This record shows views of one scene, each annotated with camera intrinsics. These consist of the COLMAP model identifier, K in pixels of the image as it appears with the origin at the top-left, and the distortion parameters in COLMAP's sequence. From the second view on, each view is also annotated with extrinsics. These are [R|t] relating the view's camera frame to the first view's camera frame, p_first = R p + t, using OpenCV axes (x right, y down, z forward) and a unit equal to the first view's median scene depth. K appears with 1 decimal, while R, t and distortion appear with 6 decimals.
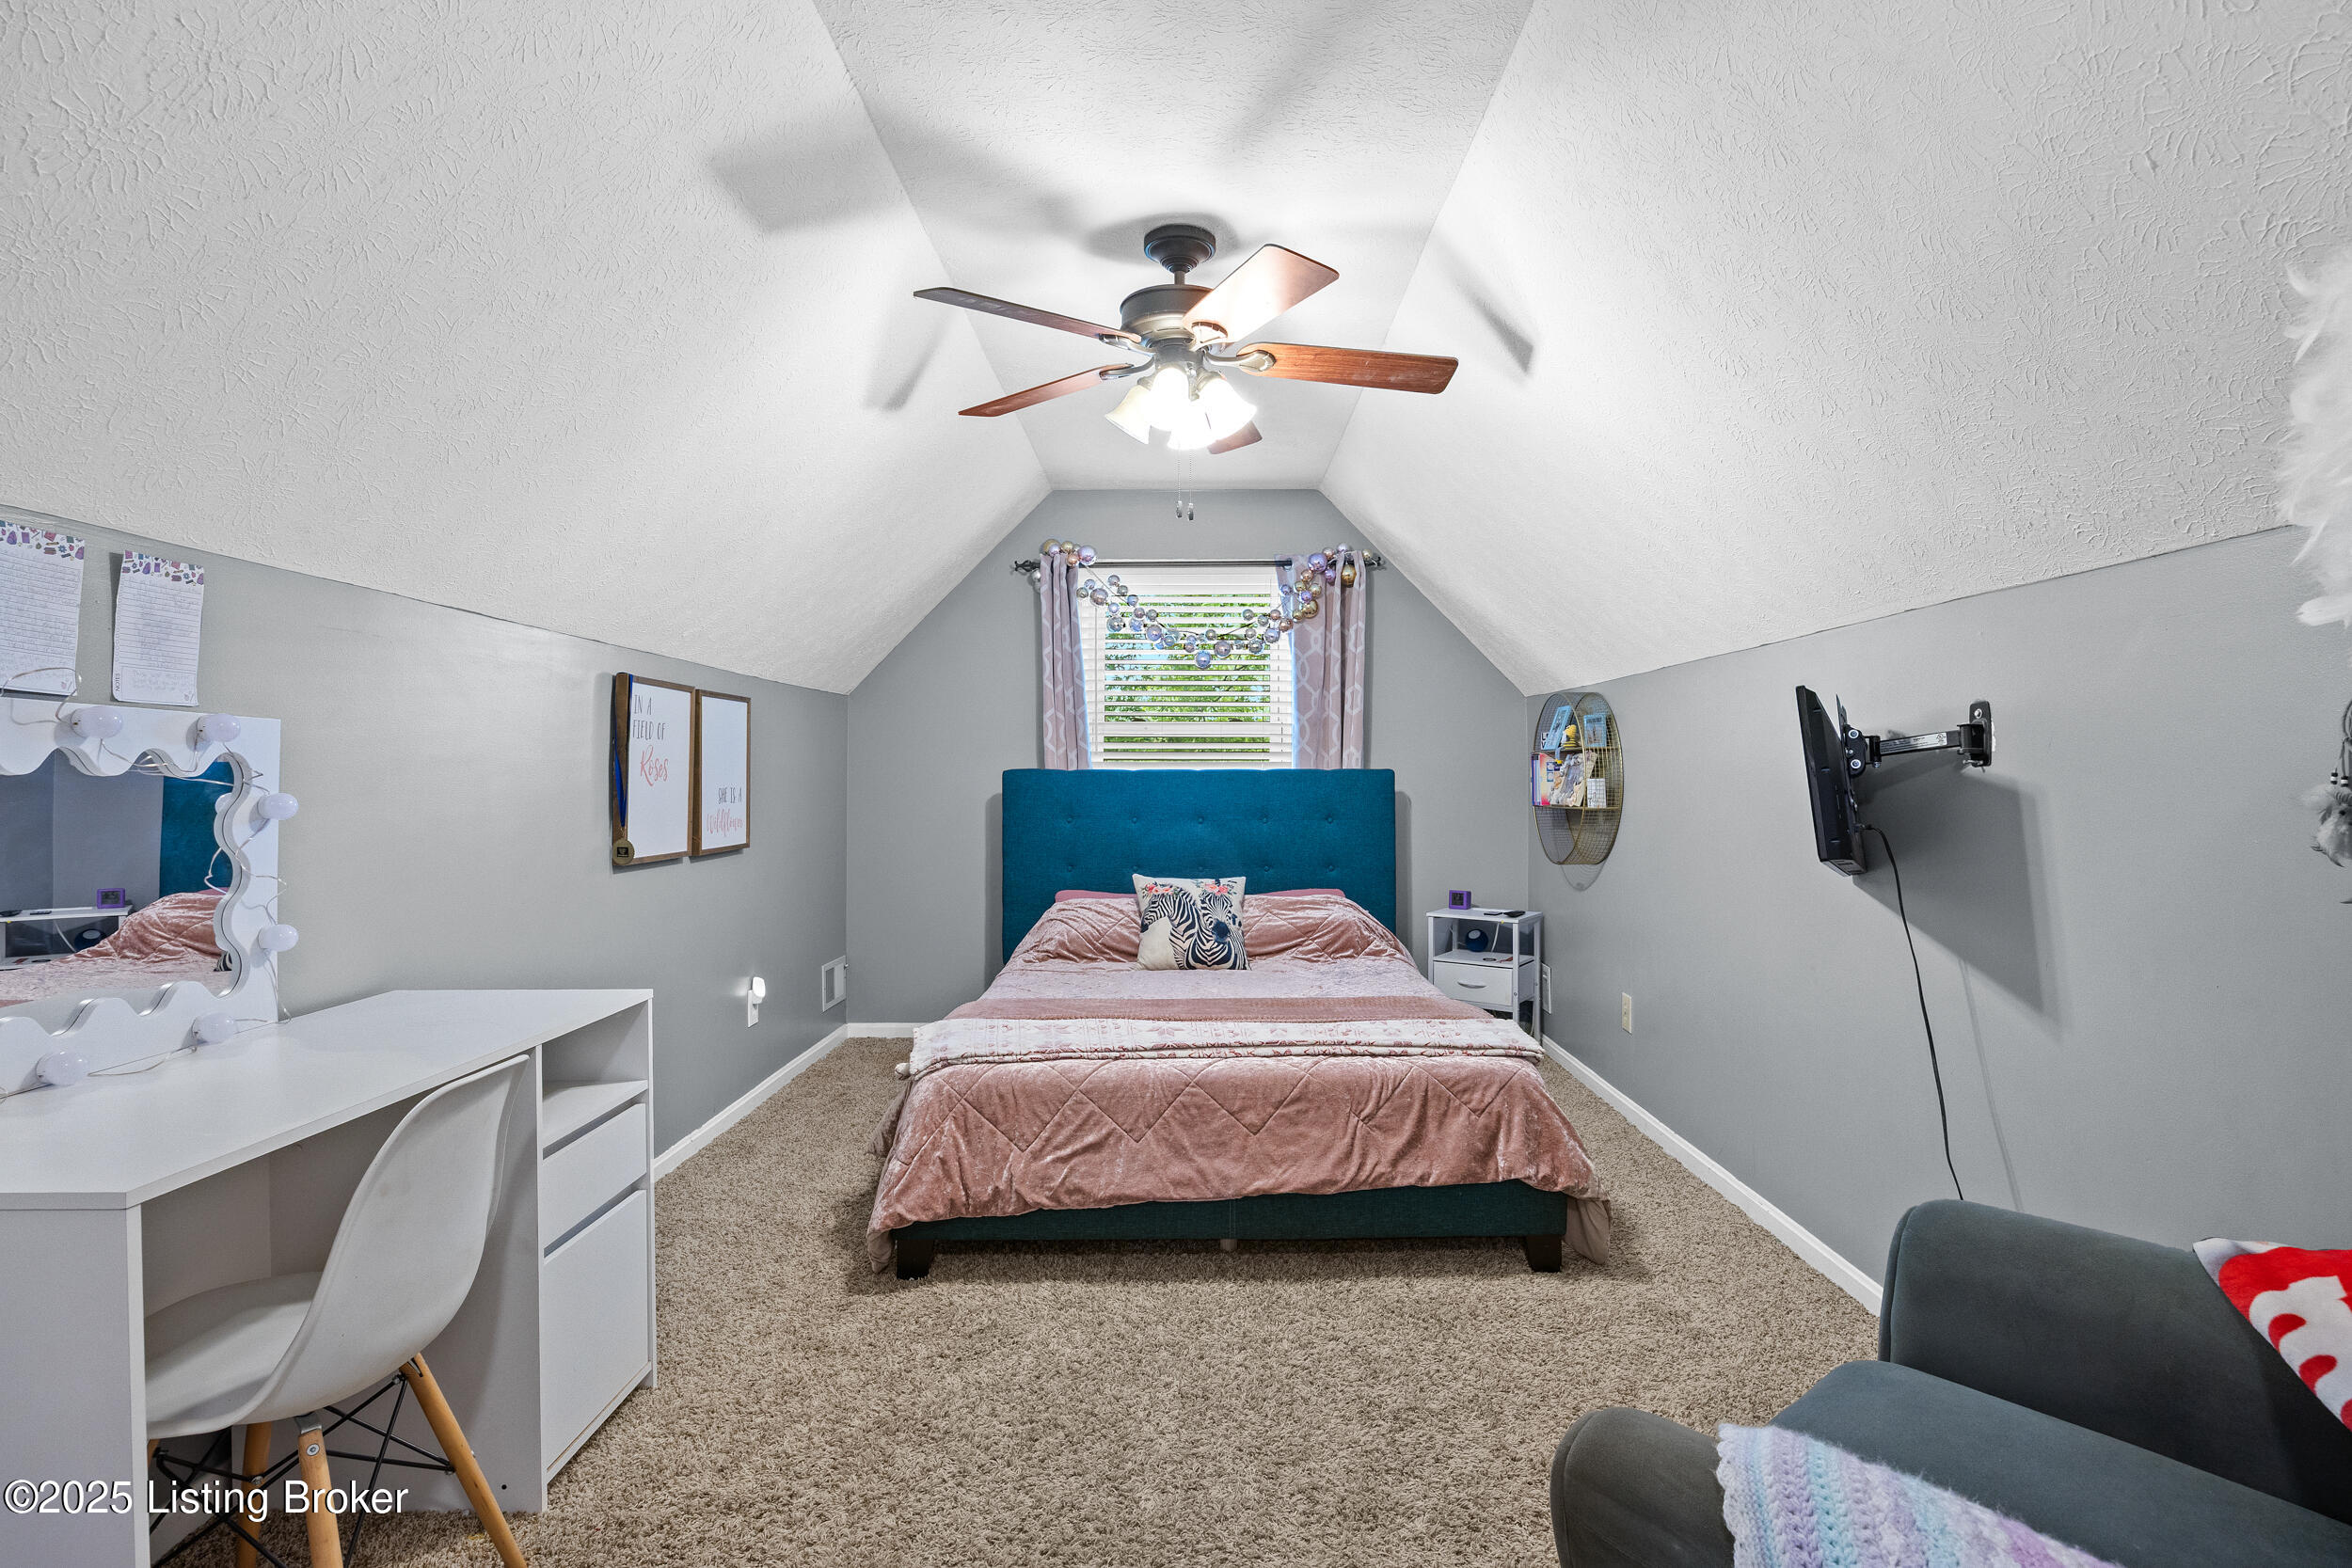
lens RADIAL K [[1140.2, 0, 1179.9], [0, 1140.2, 775.9], [0, 0, 1]] dist [-0.000157, -0.000007]
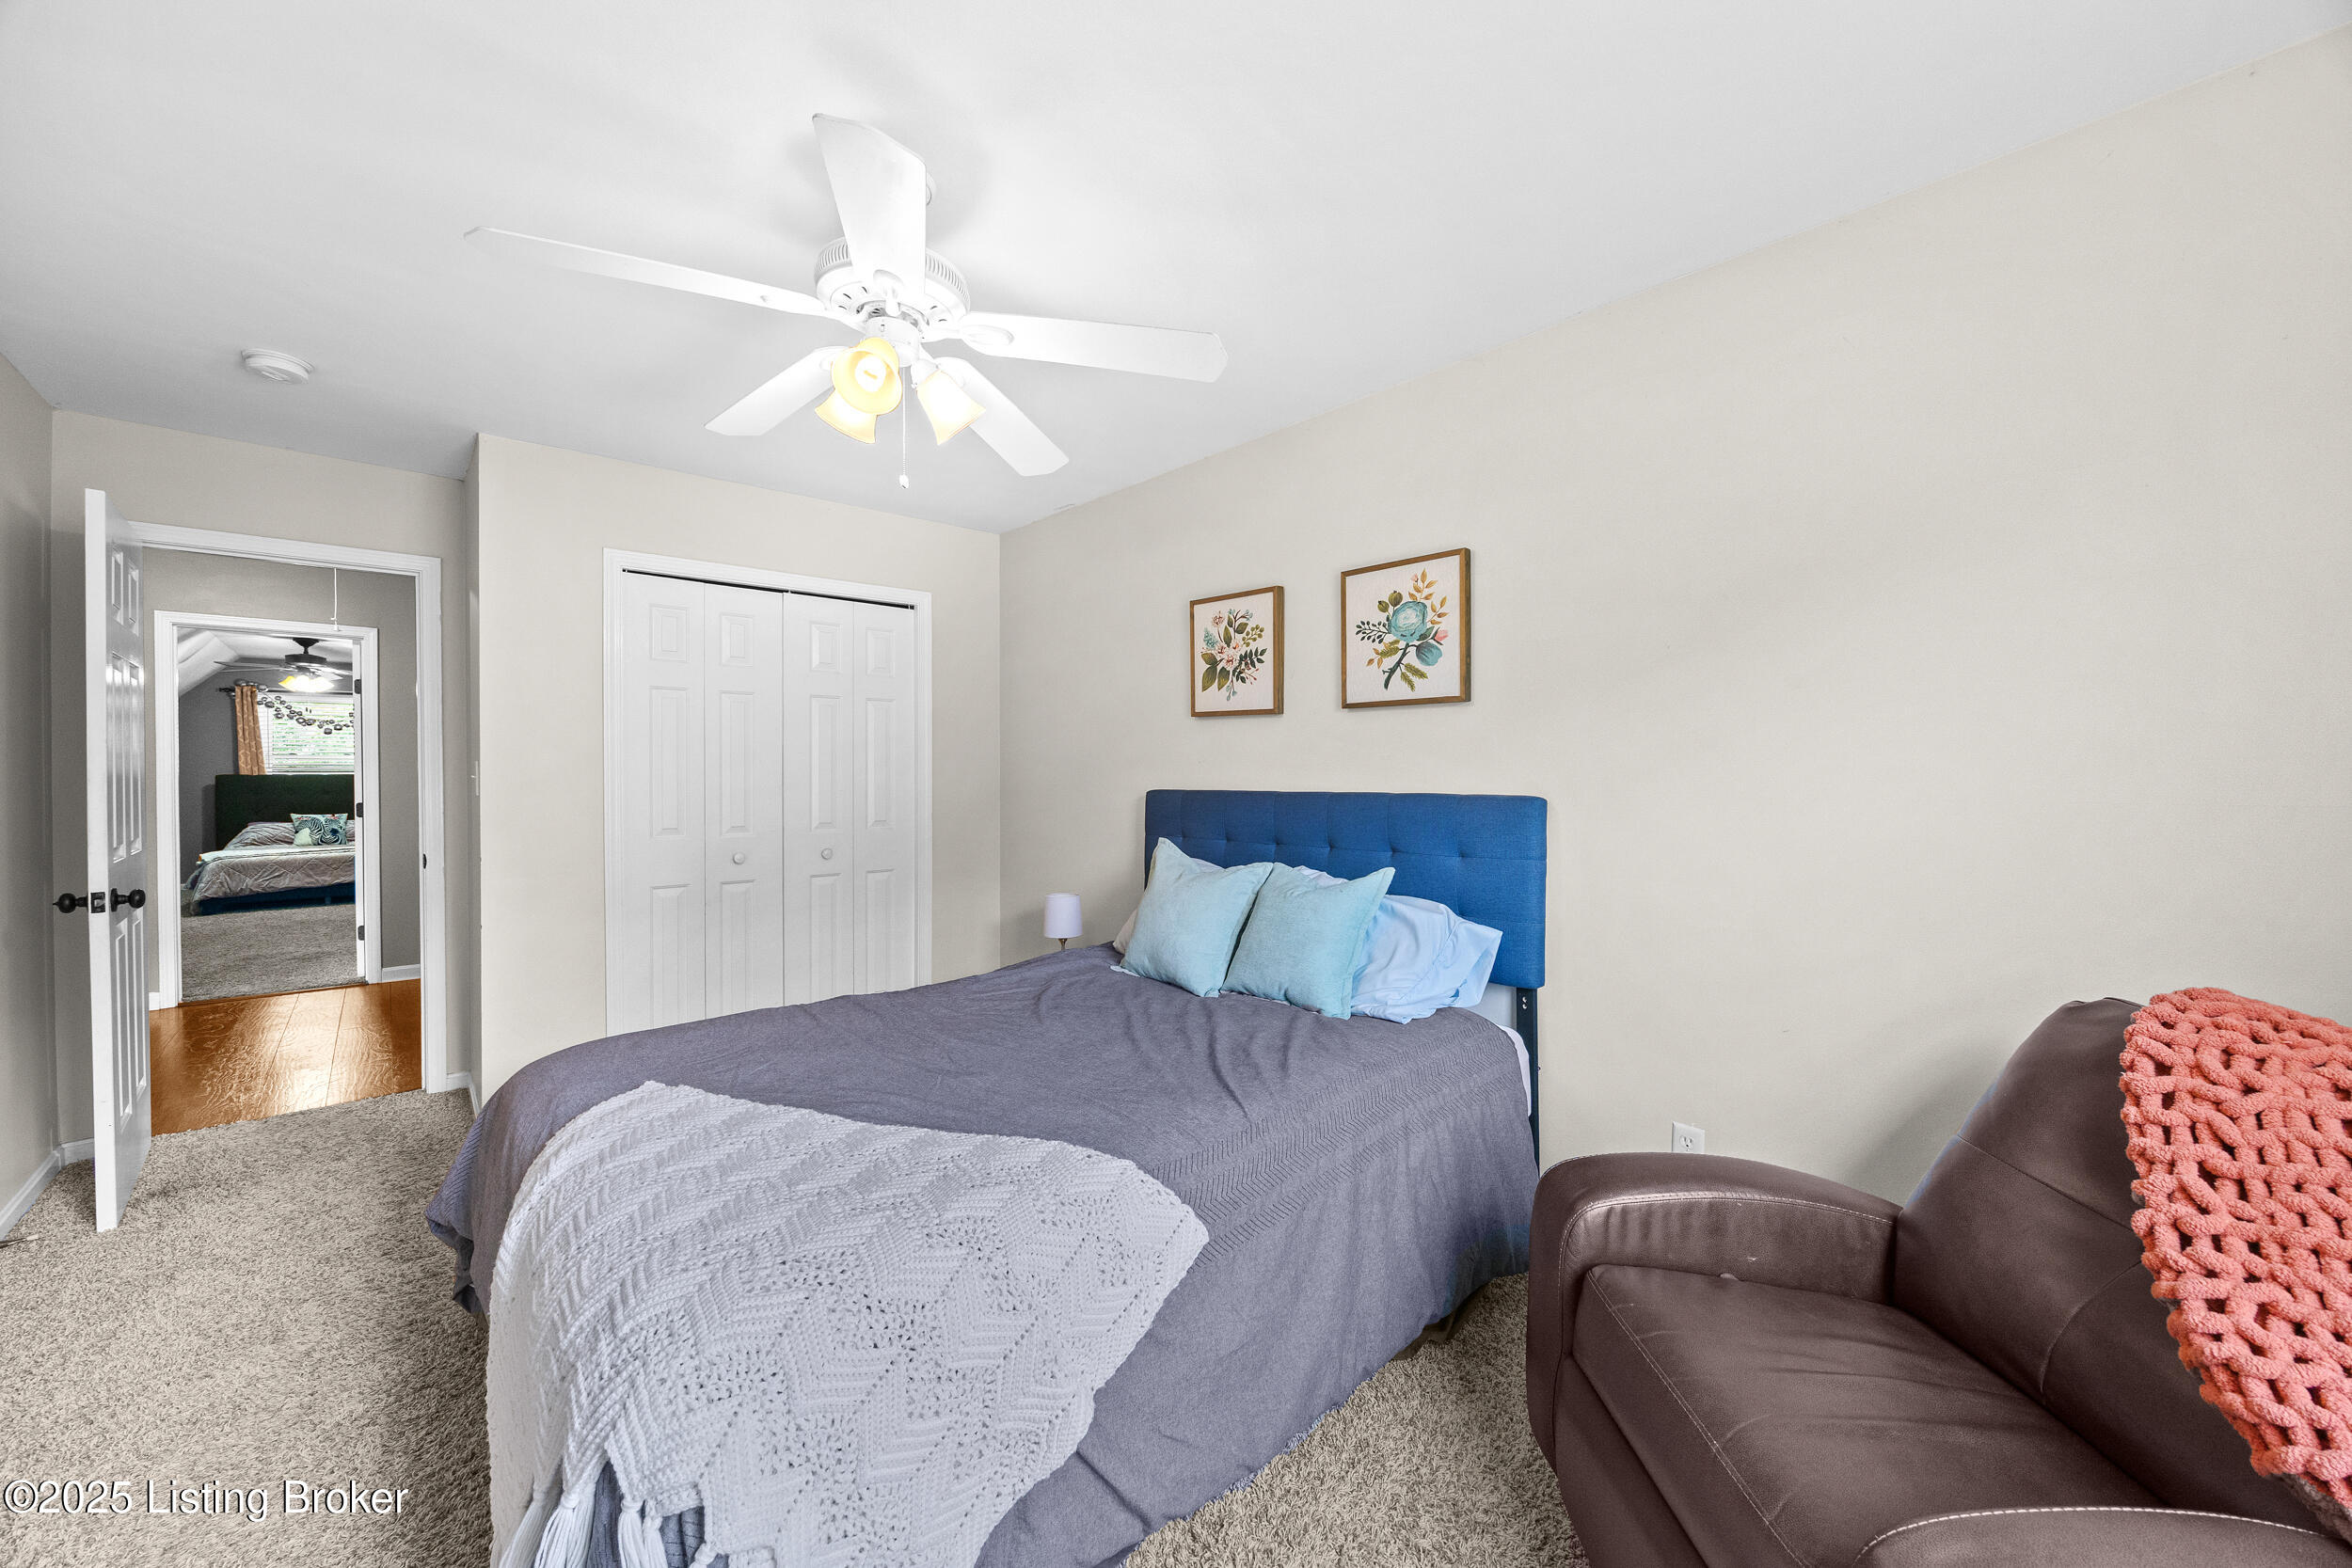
lens RADIAL K [[901.1, 0, 1194.3], [0, 901.1, 778.6], [0, 0, 1]] dist [-0.003496, -0.000012]
pose [[0.730896, -0.007623, 0.682446, 0.072894], [0.000509, 0.999943, 0.010625, -0.018557], [-0.682489, -0.007419, 0.730859, -2.027486]]
